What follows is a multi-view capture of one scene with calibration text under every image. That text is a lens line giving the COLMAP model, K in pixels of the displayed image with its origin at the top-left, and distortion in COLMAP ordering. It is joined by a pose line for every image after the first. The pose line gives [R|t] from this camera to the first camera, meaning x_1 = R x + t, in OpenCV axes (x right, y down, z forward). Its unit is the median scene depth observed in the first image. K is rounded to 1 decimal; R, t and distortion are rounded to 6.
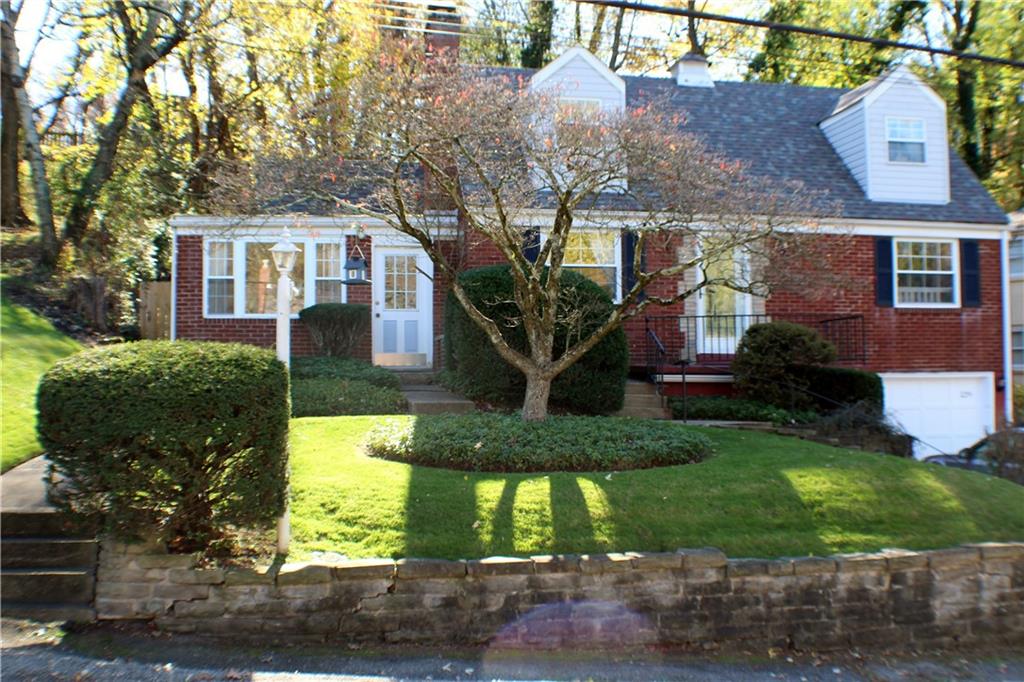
lens RADIAL K [[1143.5, 0, 512.0], [0, 1143.5, 341.0], [0, 0, 1]] dist [-0.148432, 0.060859]
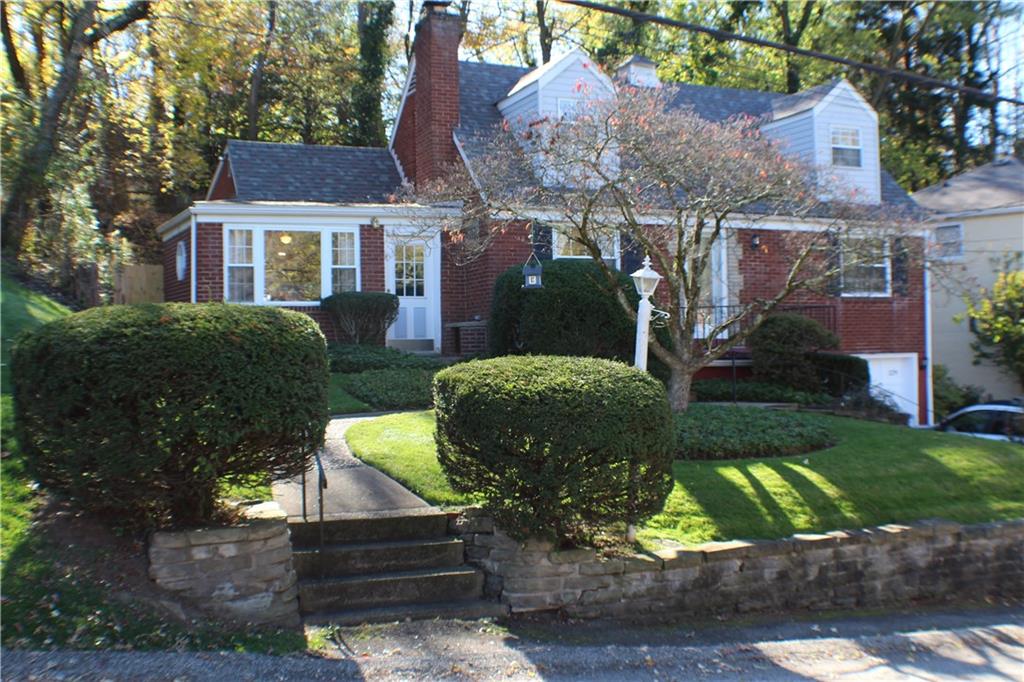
lens RADIAL K [[1143.5, 0, 512.0], [0, 1143.5, 341.0], [0, 0, 1]] dist [-0.148432, 0.060859]
pose [[0.974912, -0.004624, 0.222544, -0.299256], [-0.002528, 0.999490, 0.031840, -0.026183], [-0.222577, -0.031604, 0.974403, -0.040962]]
